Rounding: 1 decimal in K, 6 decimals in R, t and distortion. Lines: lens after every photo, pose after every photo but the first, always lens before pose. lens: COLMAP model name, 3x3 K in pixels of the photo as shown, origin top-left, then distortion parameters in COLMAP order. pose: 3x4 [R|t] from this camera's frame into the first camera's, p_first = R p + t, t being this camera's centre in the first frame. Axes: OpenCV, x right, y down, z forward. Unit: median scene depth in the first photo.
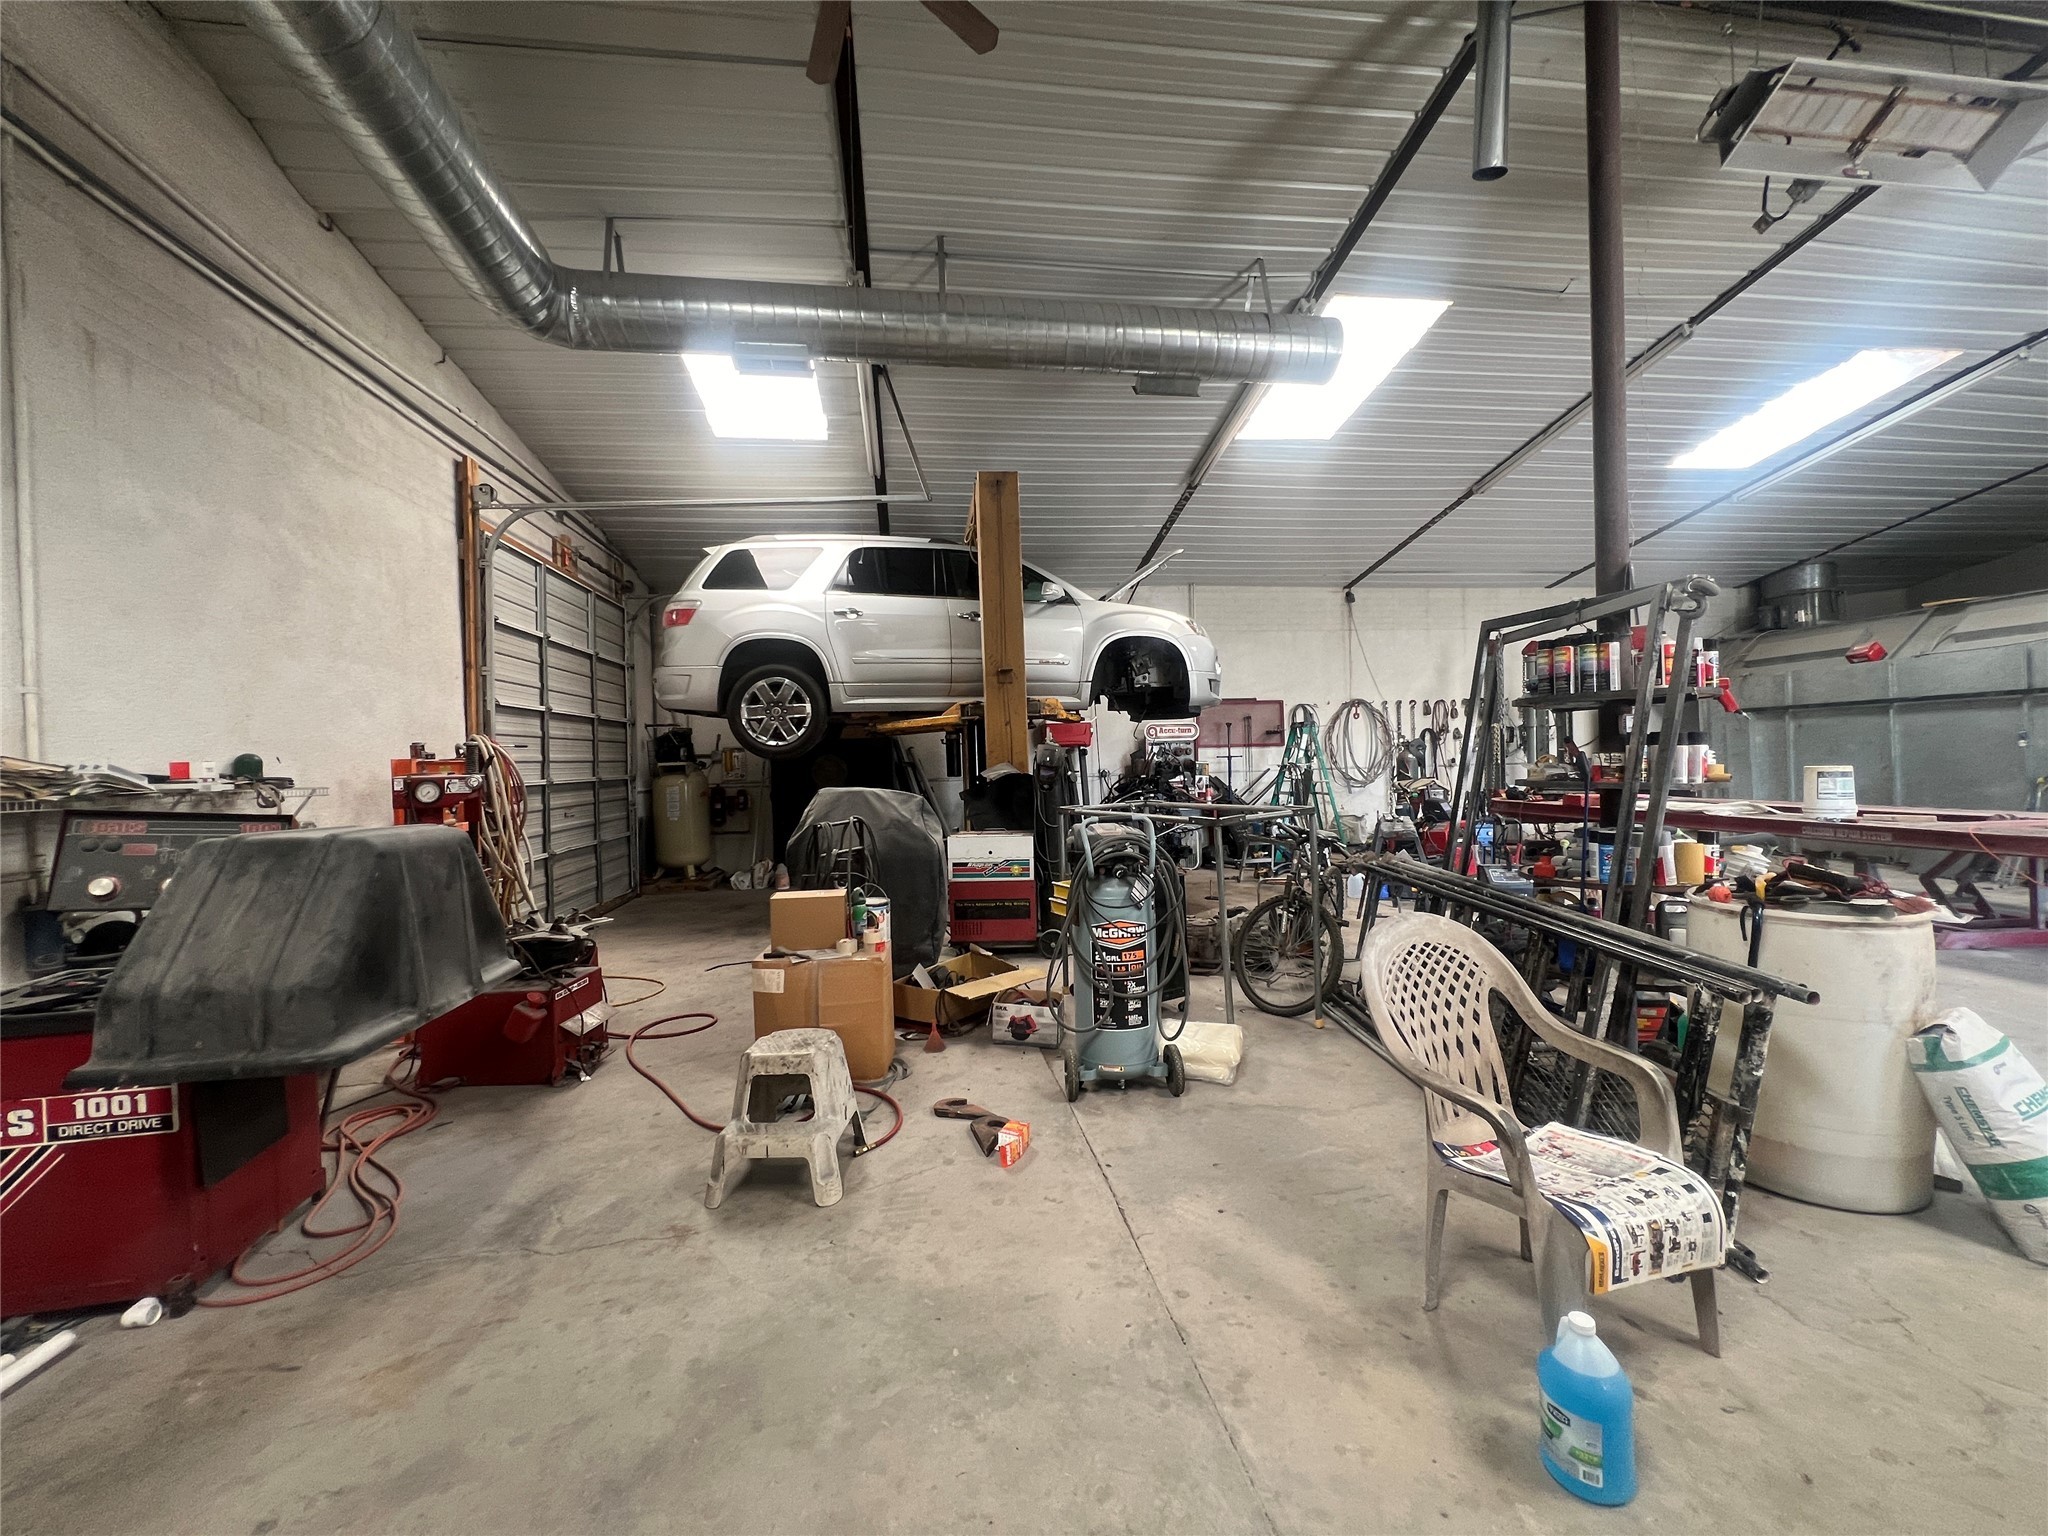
lens RADIAL K [[819.7, 0, 1023.4], [0, 819.7, 761.1], [0, 0, 1]] dist [-0.004067, 0.000867]
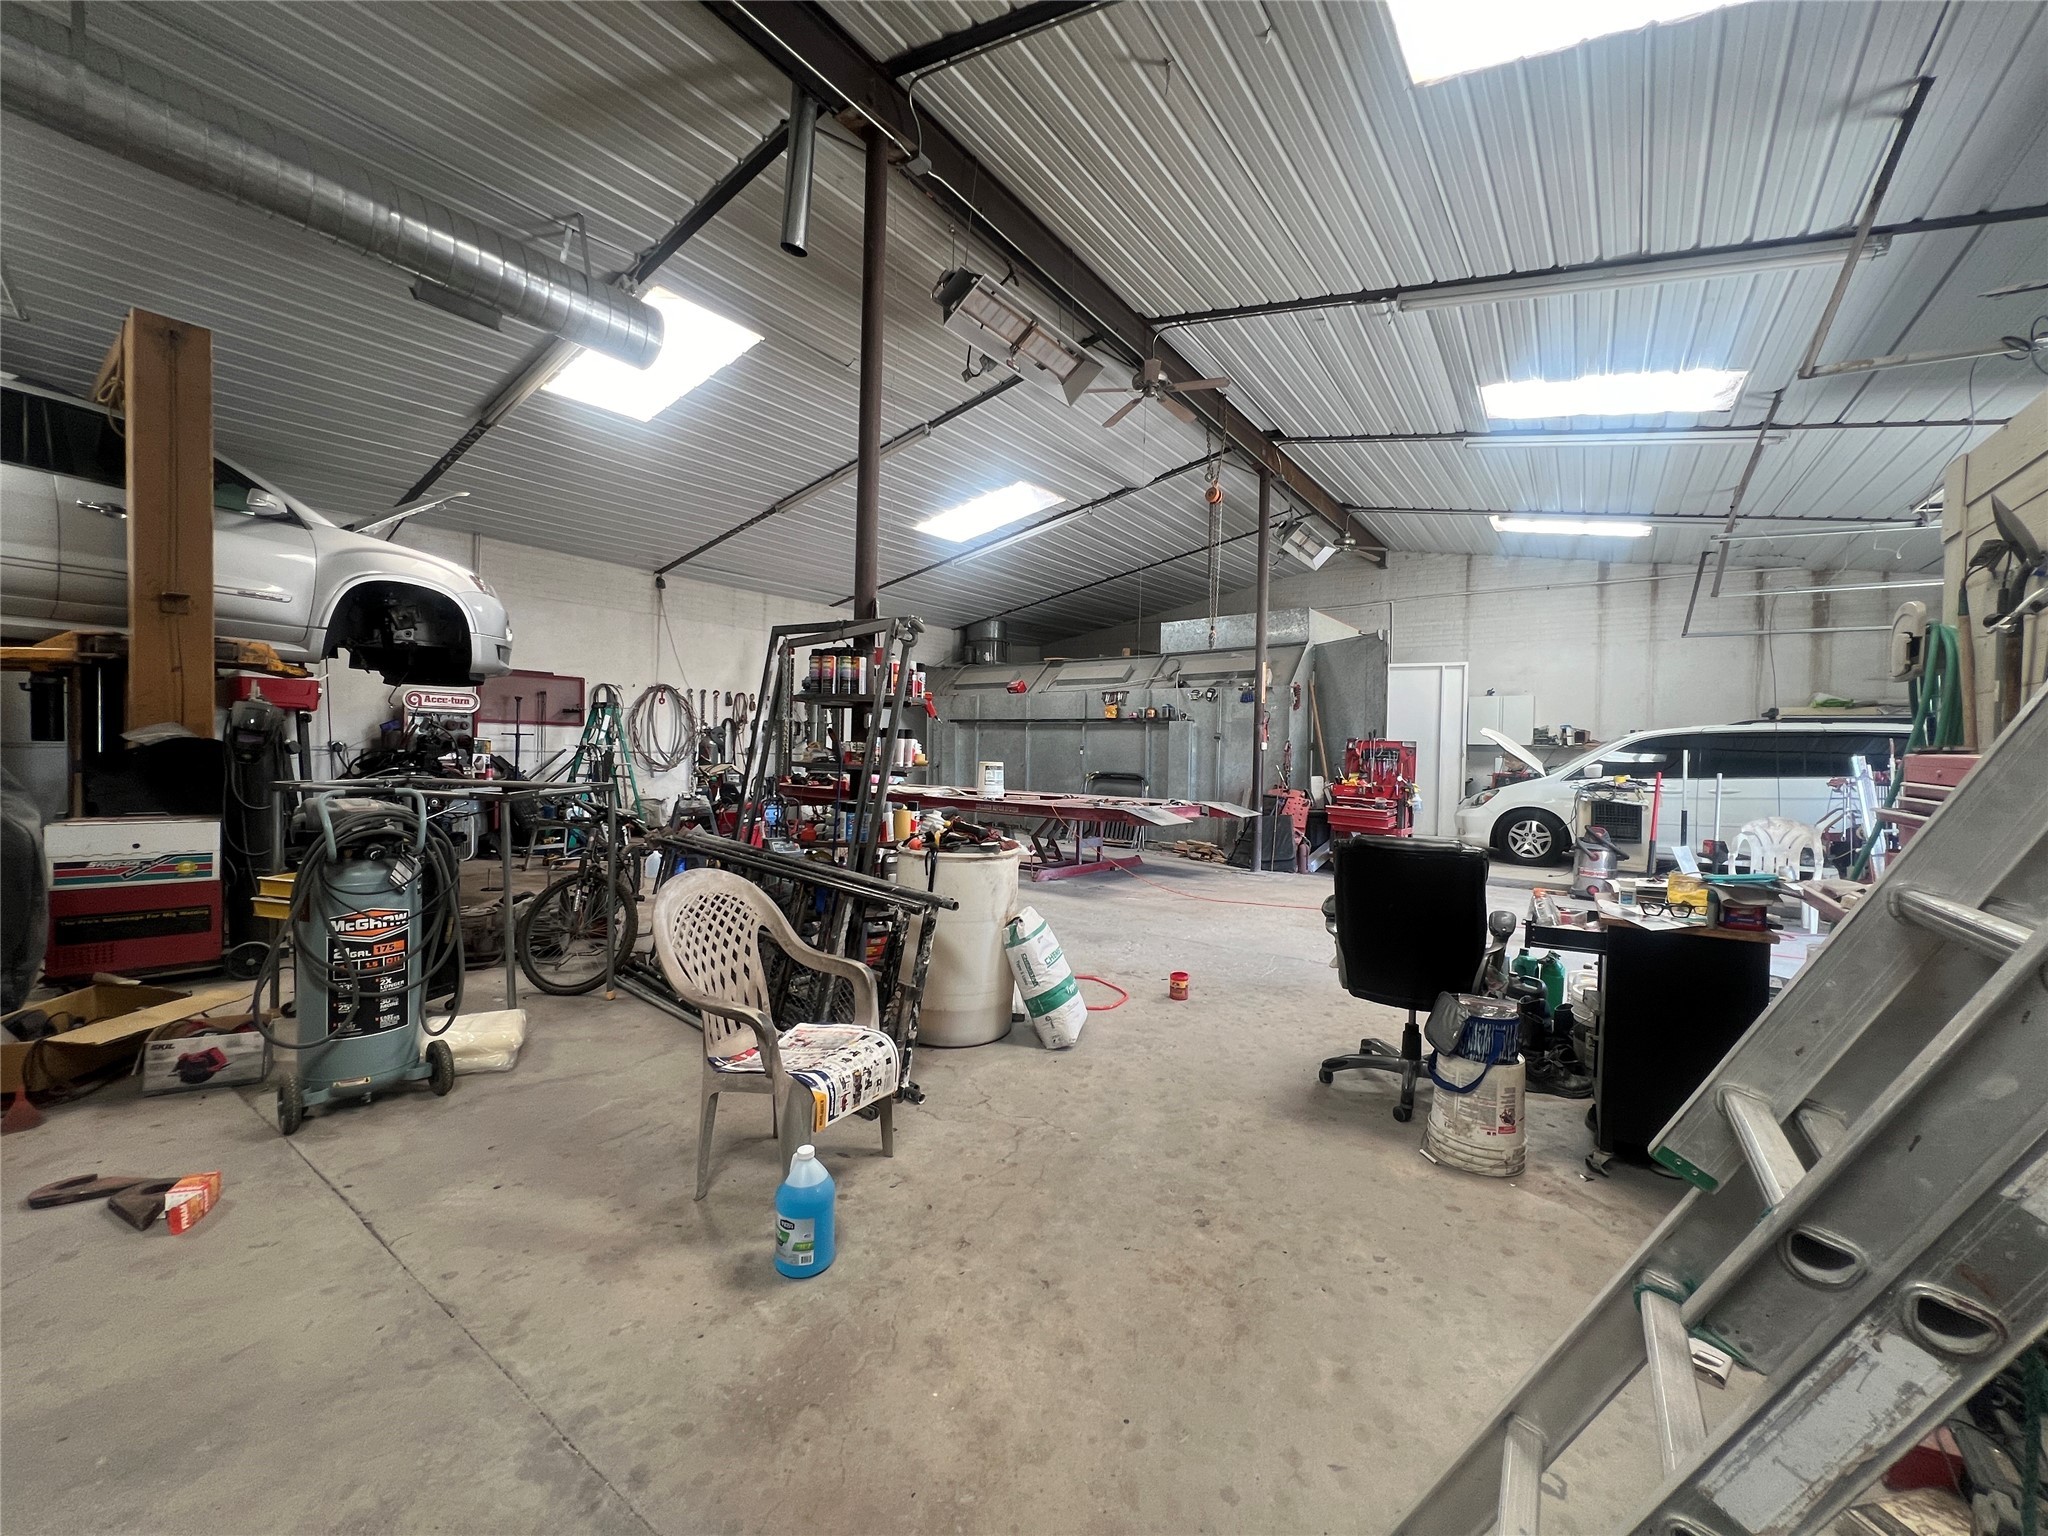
lens RADIAL K [[819.7, 0, 1024.5], [0, 819.7, 761.4], [0, 0, 1]] dist [-0.004067, 0.000867]
pose [[0.693310, 0.030771, 0.719982, -0.022443], [-0.041285, 0.999143, -0.002946, 0.009398], [-0.719455, -0.027682, 0.693987, -0.065493]]
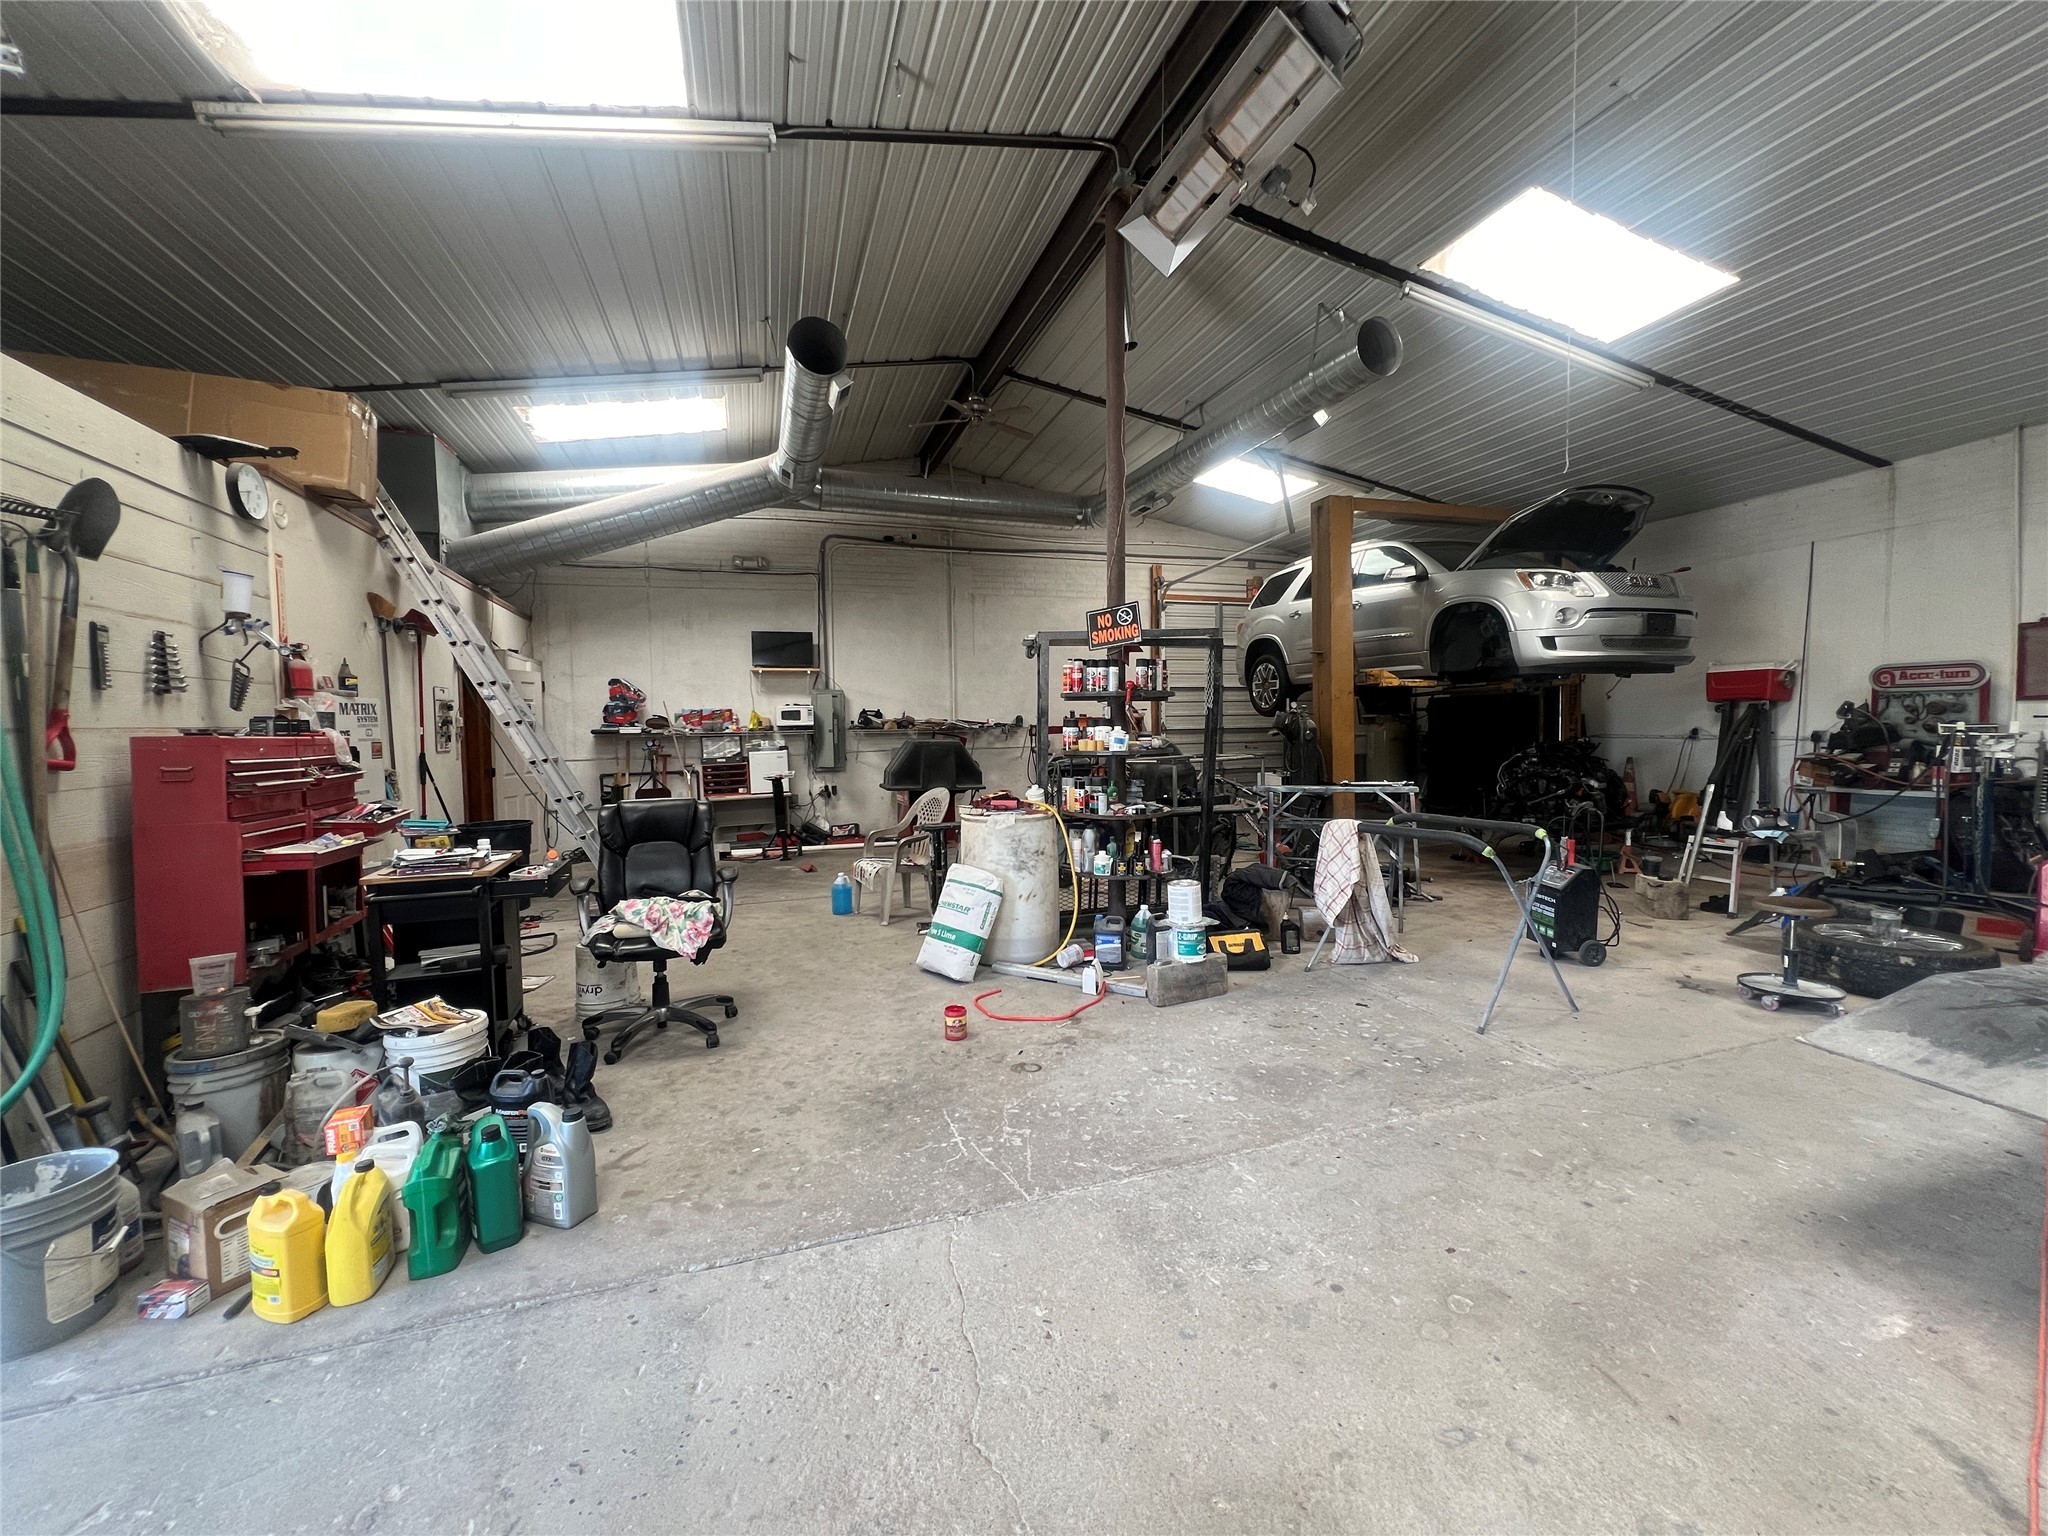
lens RADIAL K [[819.7, 0, 1024.3], [0, 819.7, 761.3], [0, 0, 1]] dist [-0.004067, 0.000867]
pose [[0.172159, 0.069993, -0.982579, 1.628283], [0.005532, 0.997388, 0.072017, -0.046714], [0.985054, -0.017834, 0.171322, 0.416284]]
